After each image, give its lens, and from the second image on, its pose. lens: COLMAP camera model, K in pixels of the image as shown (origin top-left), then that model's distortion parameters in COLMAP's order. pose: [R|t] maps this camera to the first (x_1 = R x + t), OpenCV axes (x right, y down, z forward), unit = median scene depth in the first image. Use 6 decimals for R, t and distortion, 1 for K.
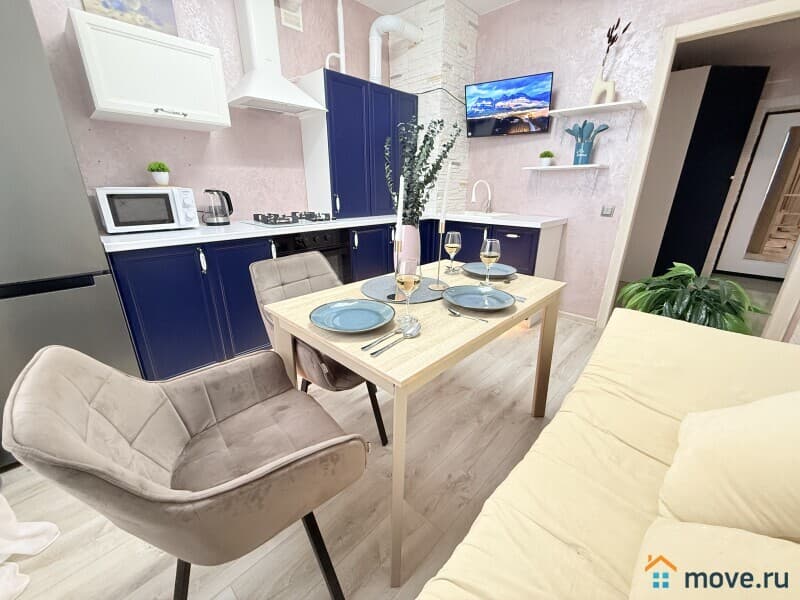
lens RADIAL K [[320.4, 0, 398.7], [0, 320.4, 297.2], [0, 0, 1]] dist [0.011219, -0.000155]
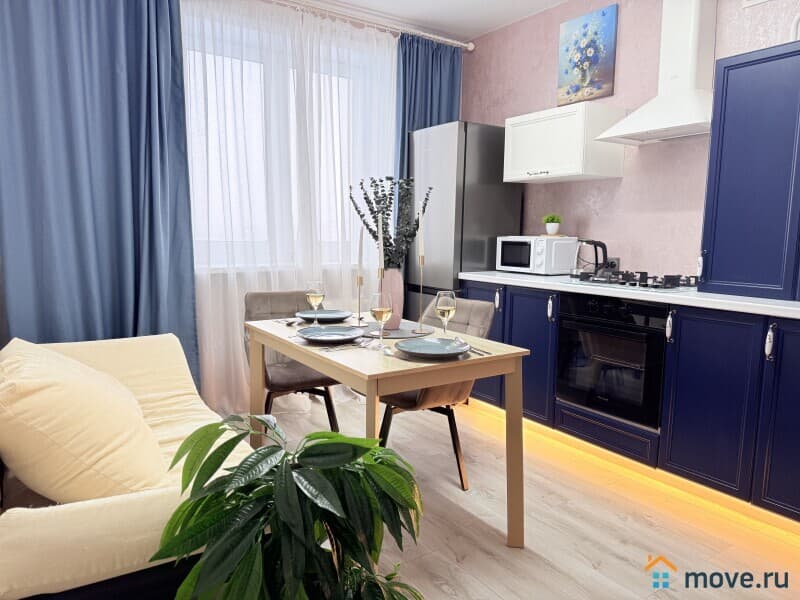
lens RADIAL K [[561.9, 0, 396.5], [0, 561.9, 305.5], [0, 0, 1]] dist [0.094769, -0.155803]
pose [[-0.212585, 0.121088, -0.969611, 1.225226], [-0.334204, 0.923439, 0.188595, -0.312834], [0.918213, 0.364140, -0.155841, 0.906408]]
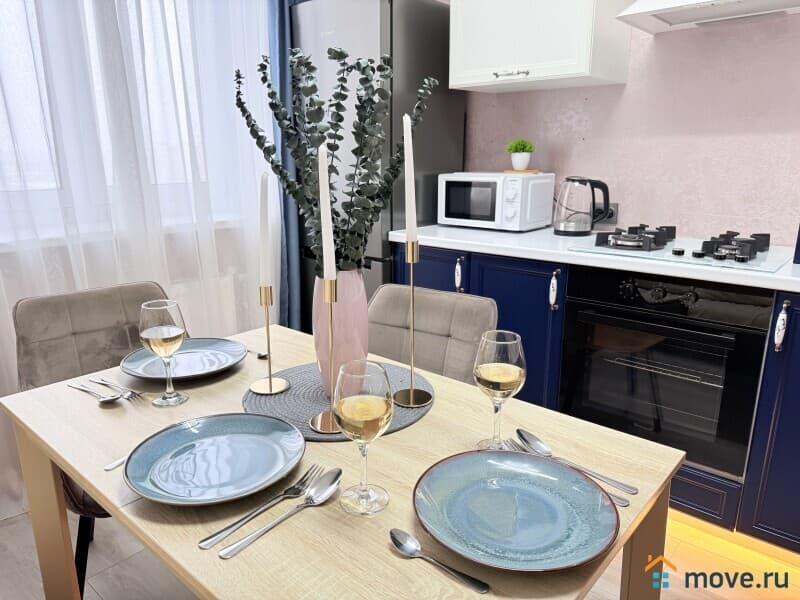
lens RADIAL K [[567.9, 0, 400.0], [0, 567.9, 300.0], [0, 0, 1]] dist [0.091625, -0.120073]
pose [[0.055072, 0.240876, -0.968992, 0.581586], [-0.327922, 0.920998, 0.210308, -0.261095], [0.943098, 0.306172, 0.129709, 0.666746]]
